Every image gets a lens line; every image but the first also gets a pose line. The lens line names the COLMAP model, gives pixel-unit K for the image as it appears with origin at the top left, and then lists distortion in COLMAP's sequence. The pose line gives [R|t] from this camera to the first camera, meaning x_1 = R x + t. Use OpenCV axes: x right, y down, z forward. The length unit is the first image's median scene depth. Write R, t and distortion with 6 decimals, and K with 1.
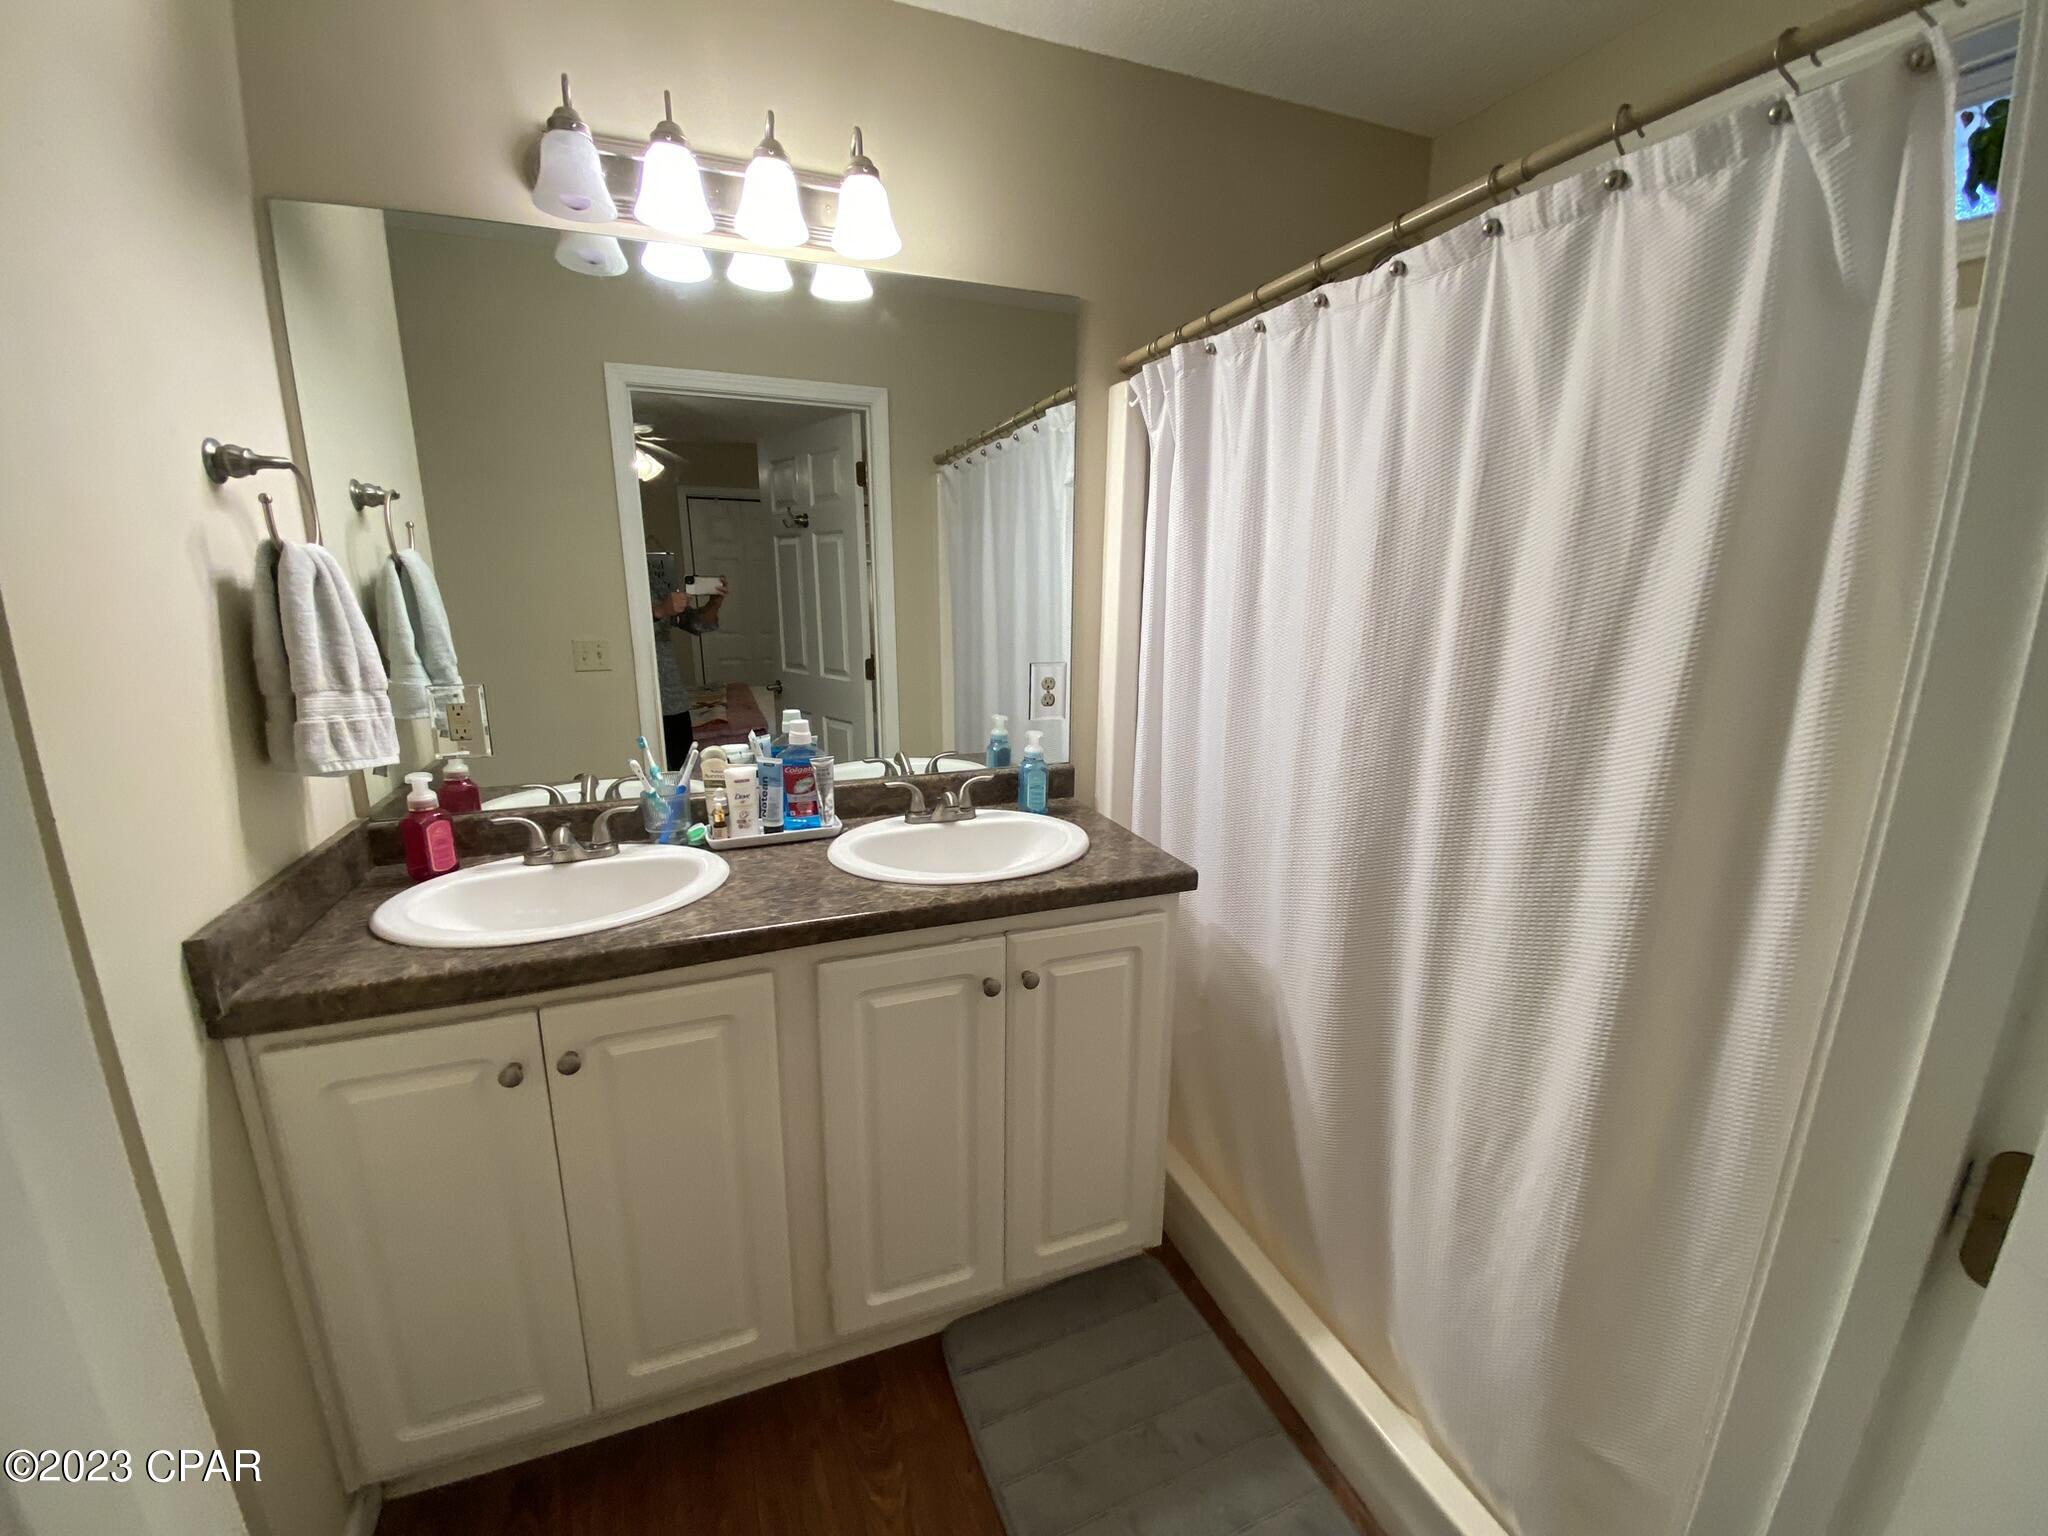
lens RADIAL K [[821.1, 0, 1021.7], [0, 821.1, 774.1], [0, 0, 1]] dist [-0.004454, -0.010250]
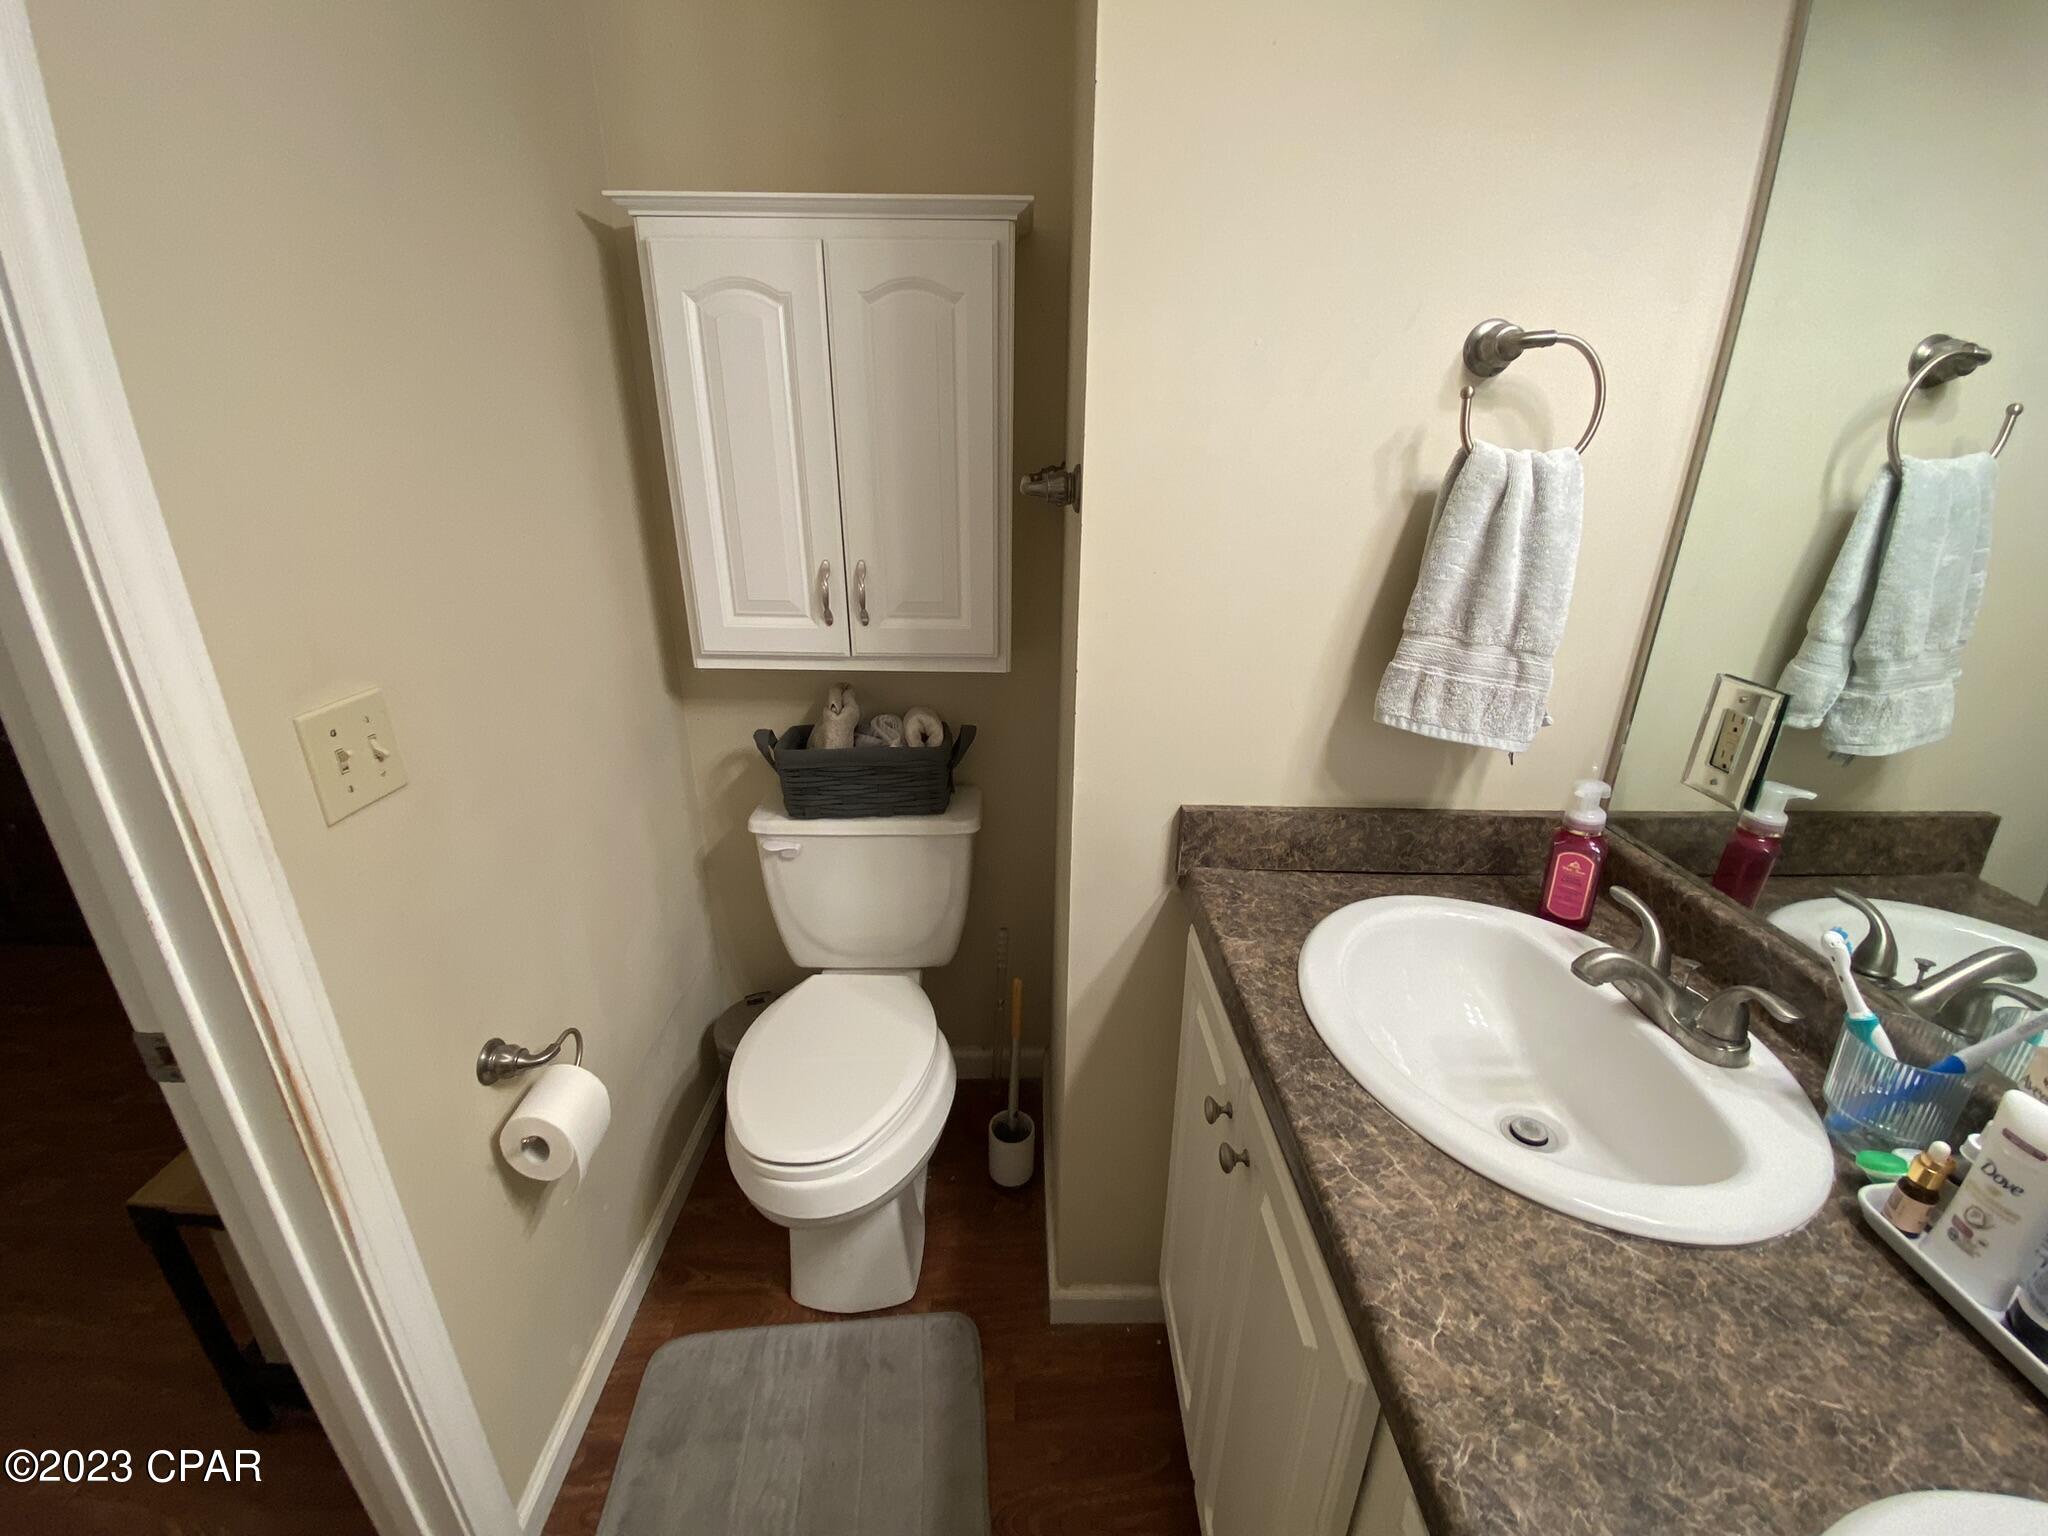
lens RADIAL K [[821.1, 0, 1026.0], [0, 821.1, 772.6], [0, 0, 1]] dist [-0.004454, -0.010250]
pose [[-0.361456, 0.329319, -0.872295, 0.059933], [-0.221312, 0.878509, 0.423370, -0.219593], [0.905743, 0.346079, -0.244660, 0.798489]]
